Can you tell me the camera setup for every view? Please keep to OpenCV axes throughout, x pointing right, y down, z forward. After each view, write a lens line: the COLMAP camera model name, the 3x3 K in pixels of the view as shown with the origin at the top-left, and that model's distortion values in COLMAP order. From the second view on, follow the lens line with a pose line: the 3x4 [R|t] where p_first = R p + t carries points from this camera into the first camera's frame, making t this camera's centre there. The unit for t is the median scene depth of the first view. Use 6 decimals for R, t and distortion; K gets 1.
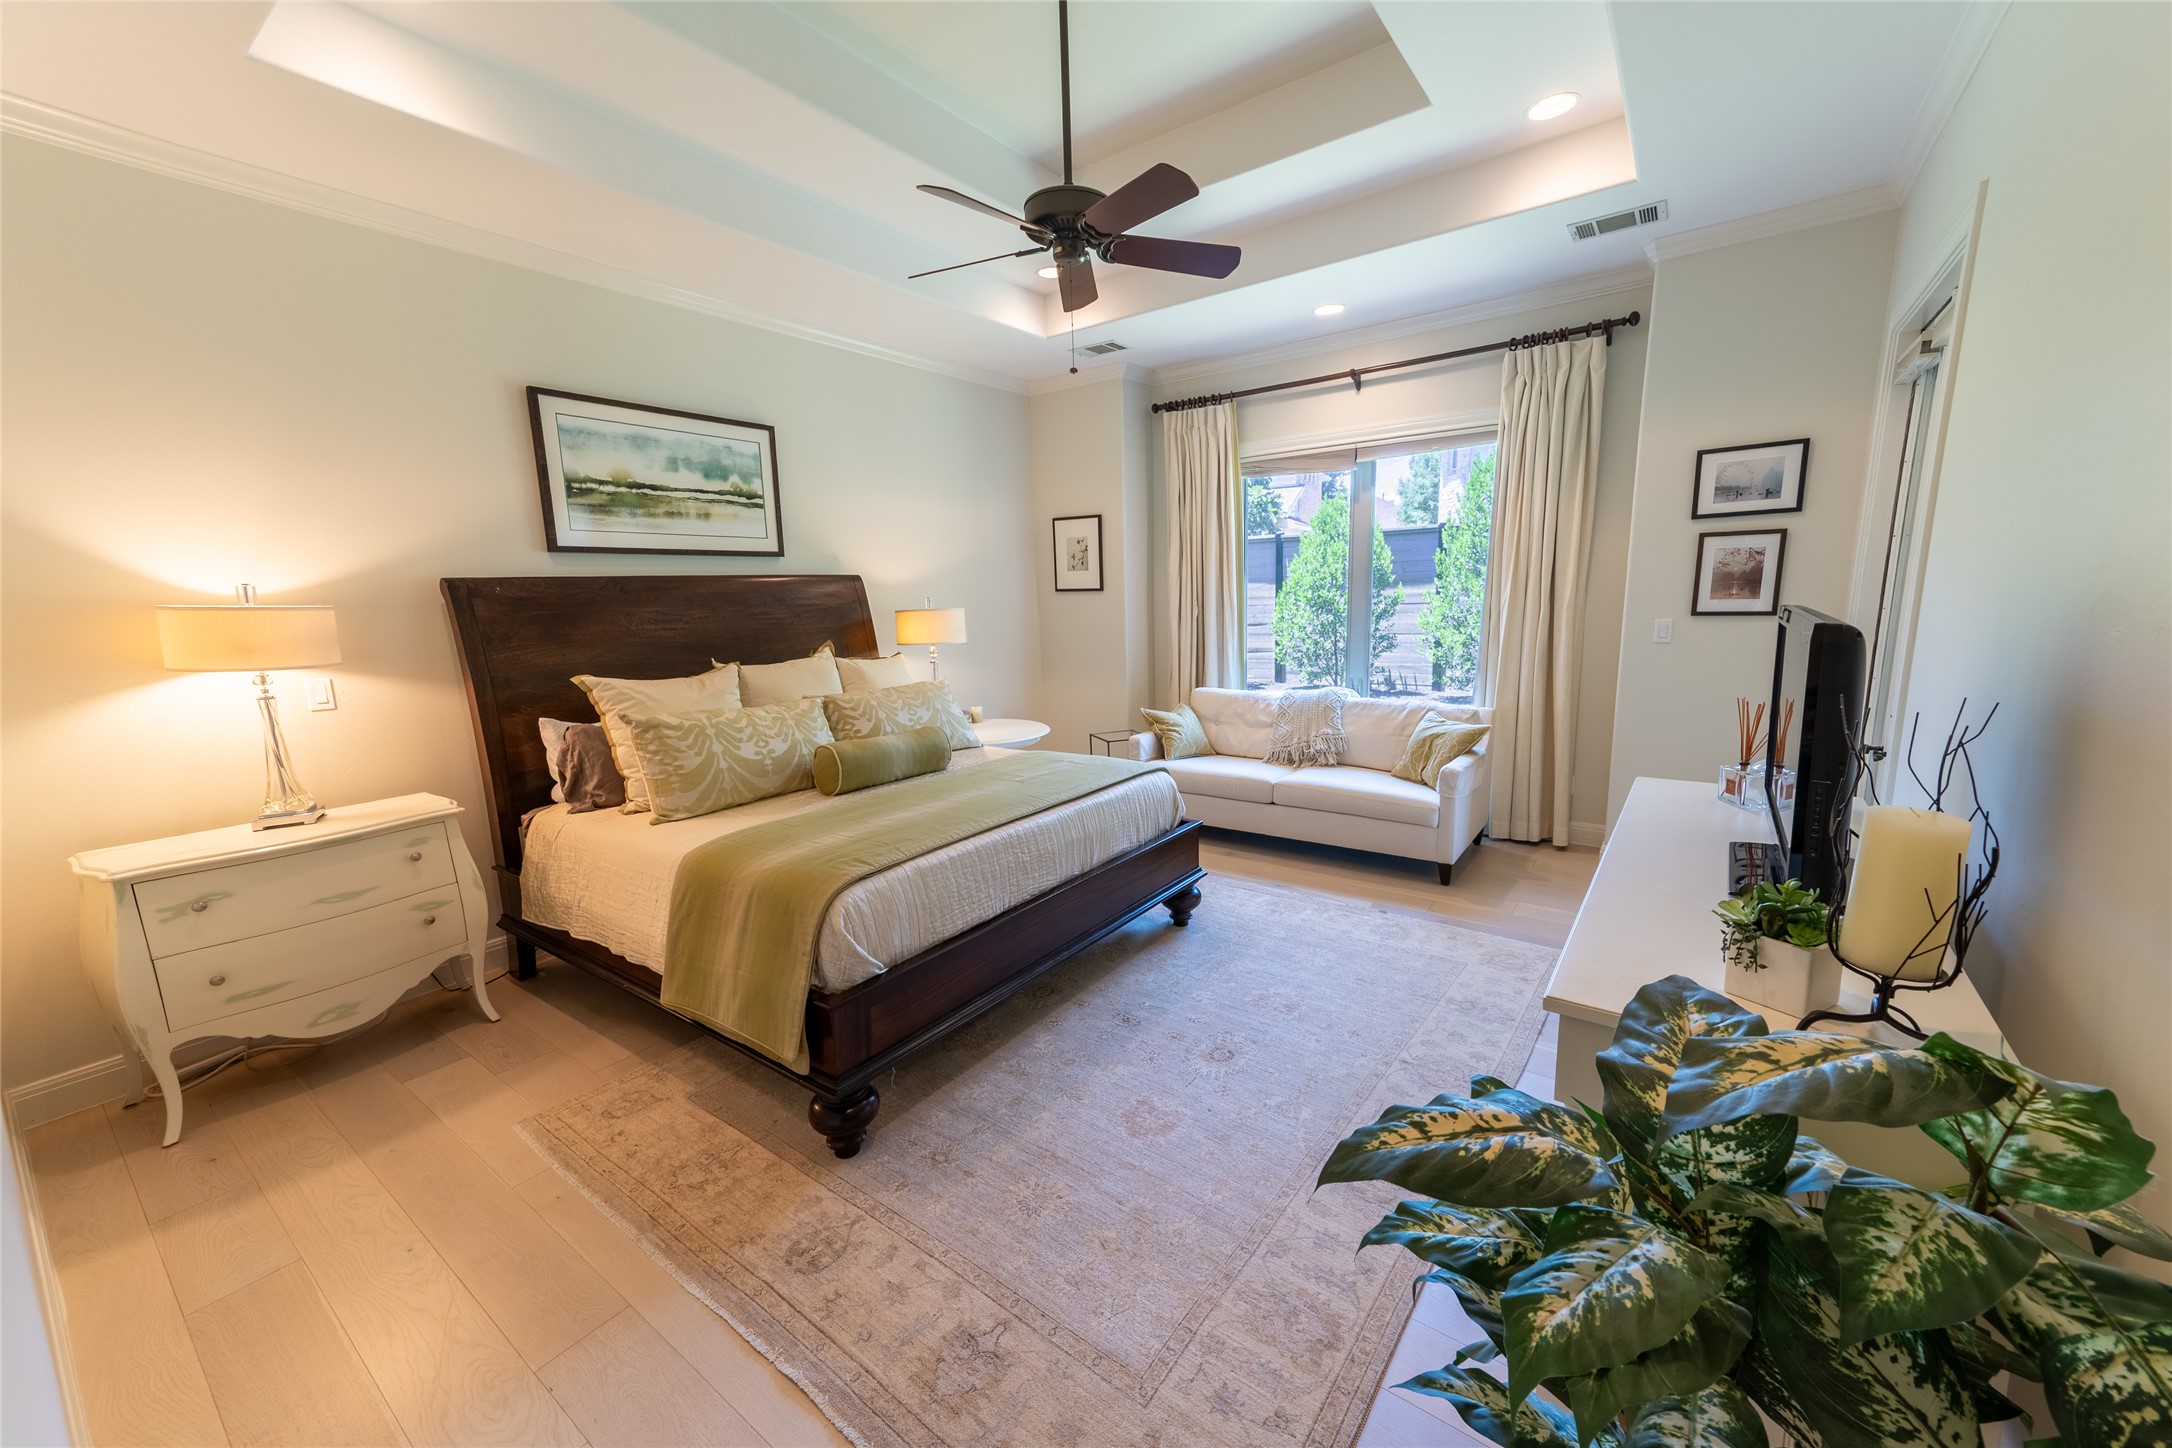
lens RADIAL K [[832.0, 0, 1083.1], [0, 832.0, 726.9], [0, 0, 1]] dist [0.026785, 0.000090]
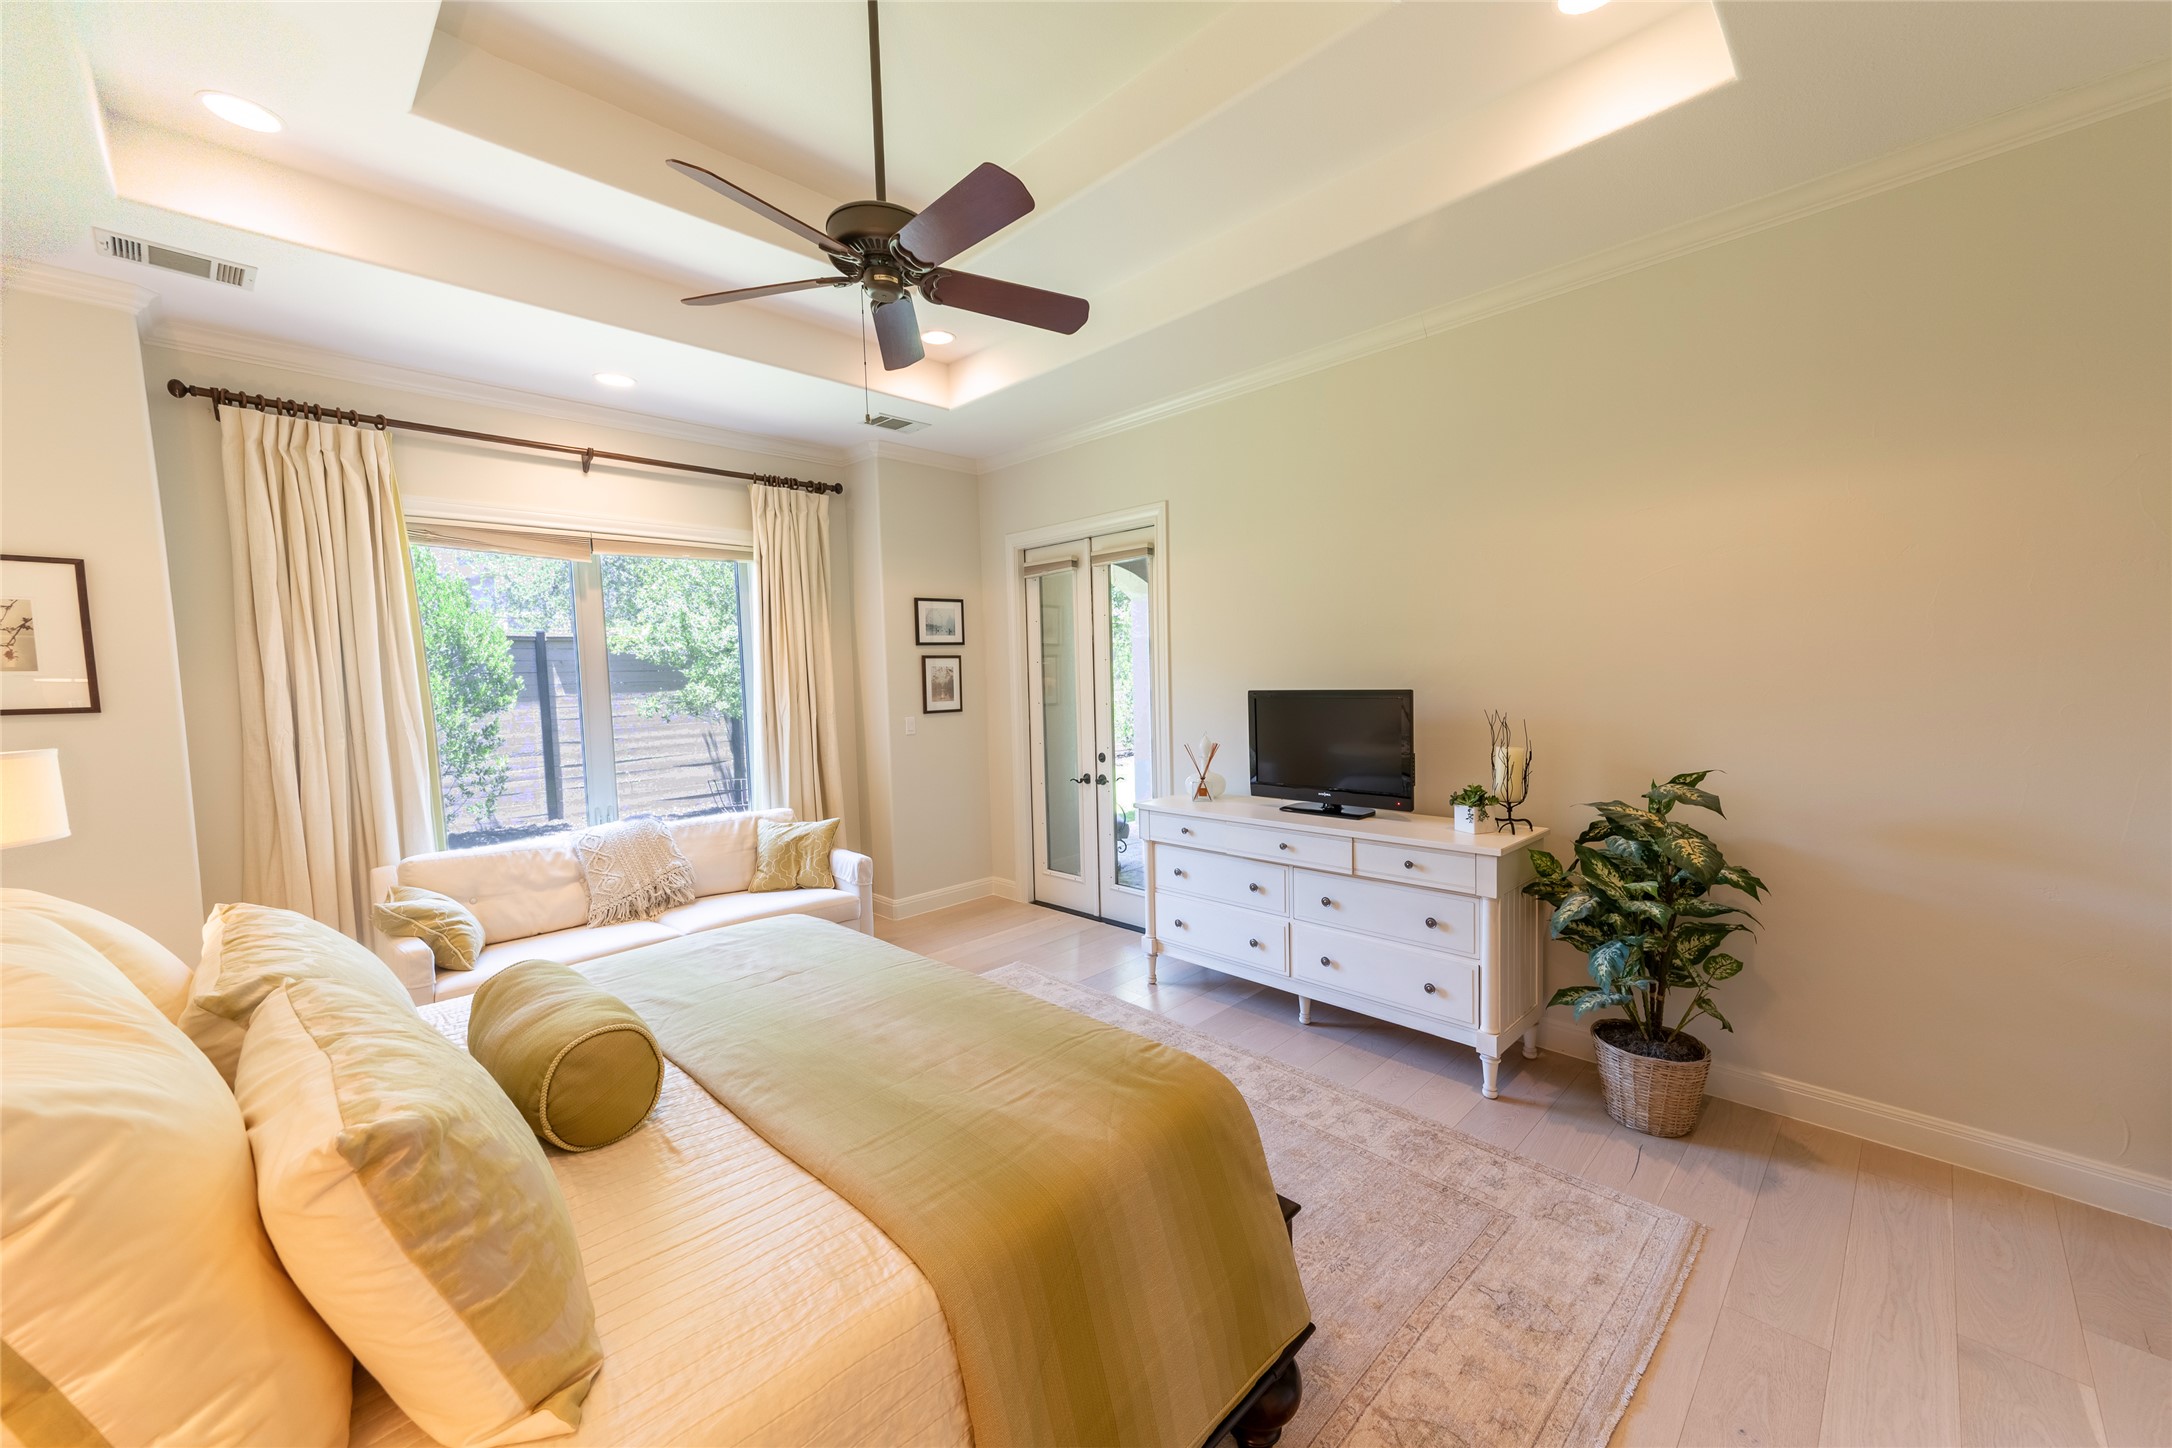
lens RADIAL K [[832.0, 0, 1083.1], [0, 832.0, 726.9], [0, 0, 1]] dist [0.026785, 0.000090]
pose [[0.150258, -0.040421, 0.987820, -0.597194], [0.187873, 0.982125, 0.011610, -0.079446], [-0.970632, 0.183840, 0.155166, 0.550909]]
